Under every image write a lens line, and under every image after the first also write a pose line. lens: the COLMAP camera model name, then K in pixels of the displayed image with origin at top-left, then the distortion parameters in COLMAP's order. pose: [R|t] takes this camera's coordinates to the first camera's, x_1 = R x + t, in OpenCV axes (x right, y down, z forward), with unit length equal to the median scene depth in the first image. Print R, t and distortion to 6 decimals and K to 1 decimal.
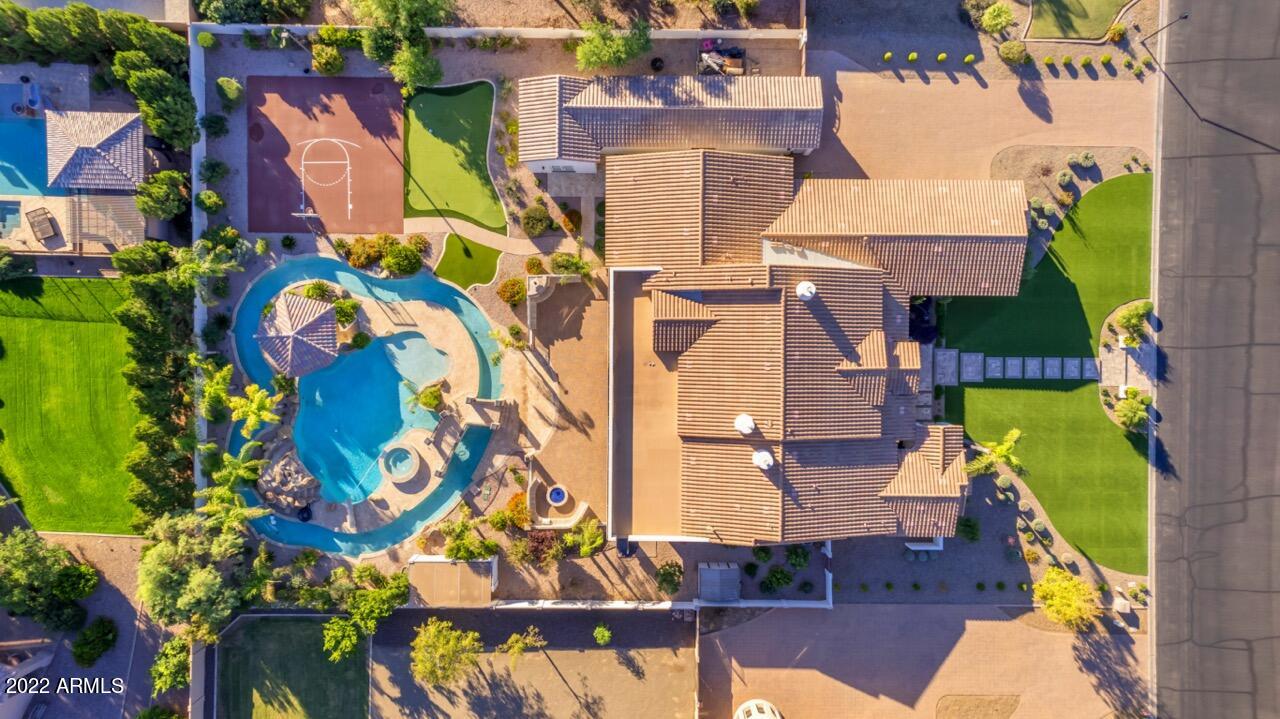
lens RADIAL K [[807.7, 0, 646.1], [0, 807.7, 362.6], [0, 0, 1]] dist [0.000679, 0.044842]
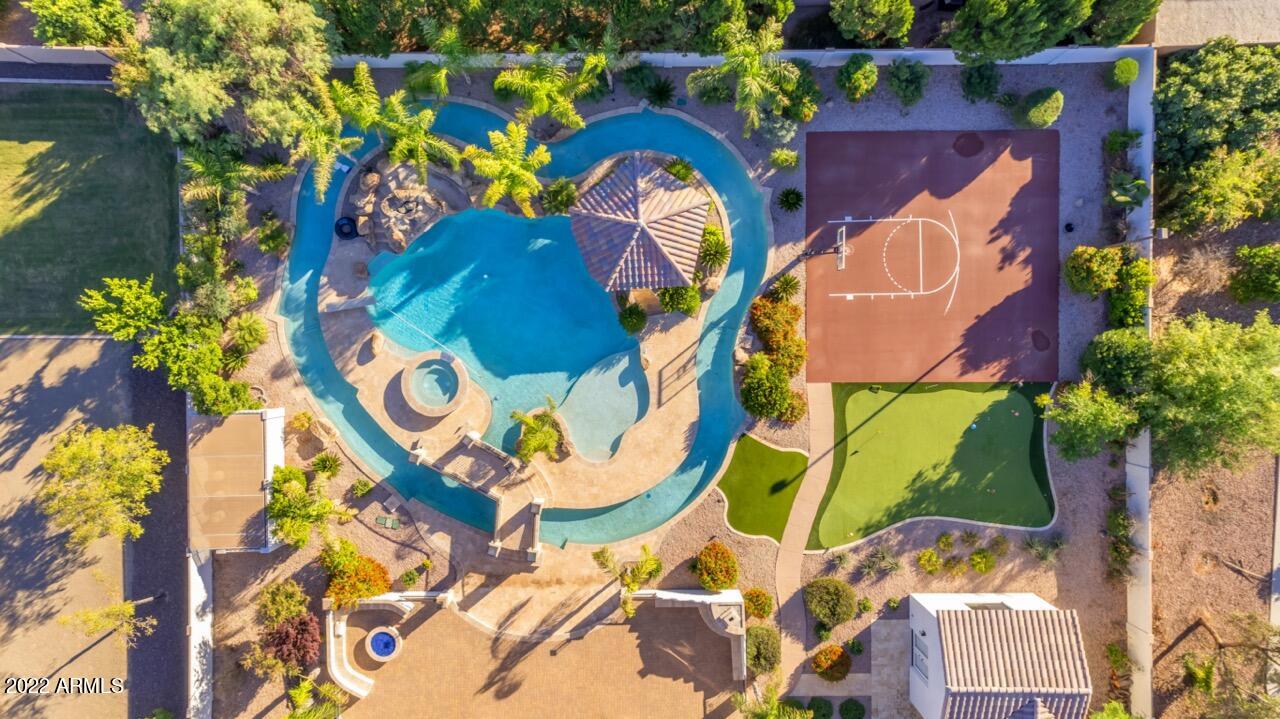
lens RADIAL K [[807.7, 0, 646.1], [0, 807.7, 362.6], [0, 0, 1]] dist [0.000679, 0.044842]
pose [[0.012999, 0.999804, 0.014929, -0.329056], [-0.999757, 0.013261, -0.017581, -0.025961], [-0.017775, -0.014697, 0.999734, 0.388155]]
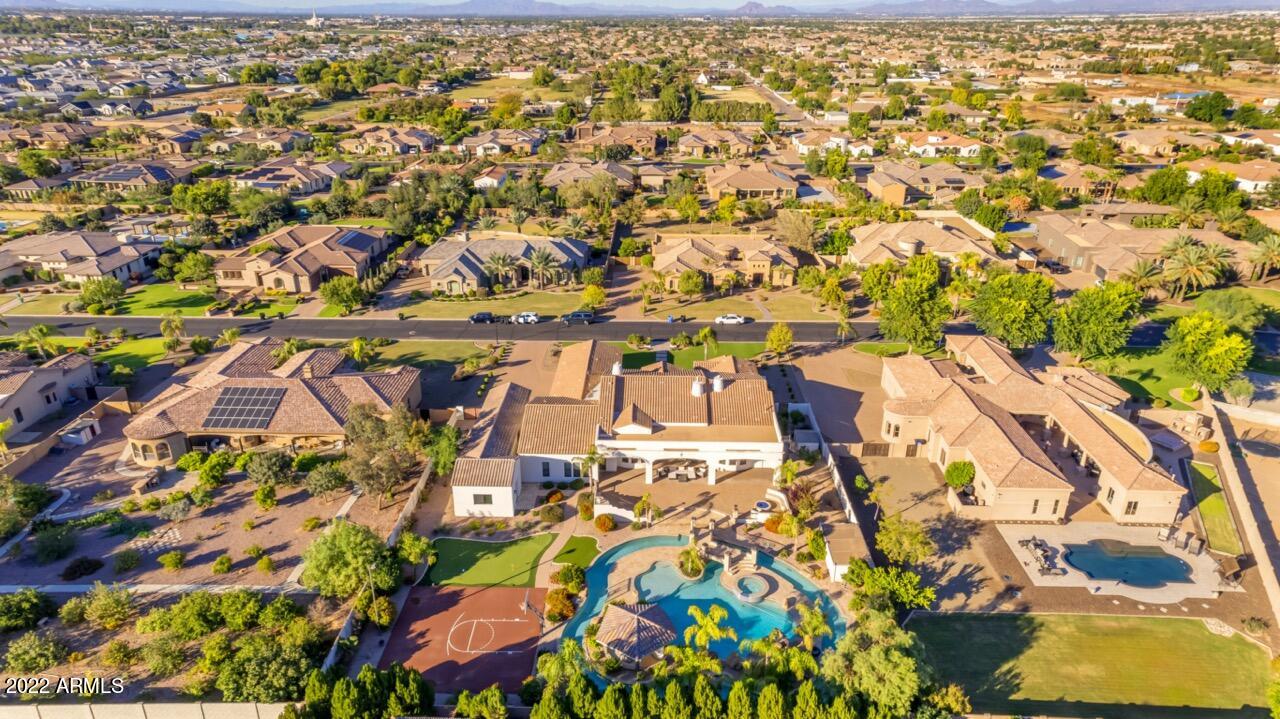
lens RADIAL K [[807.7, 0, 646.1], [0, 807.7, 362.6], [0, 0, 1]] dist [0.000679, 0.044842]
pose [[0.009986, -0.399097, 0.916854, -1.219870], [0.999791, -0.012385, -0.016280, -0.000219], [0.017853, 0.916825, 0.398890, 0.264387]]
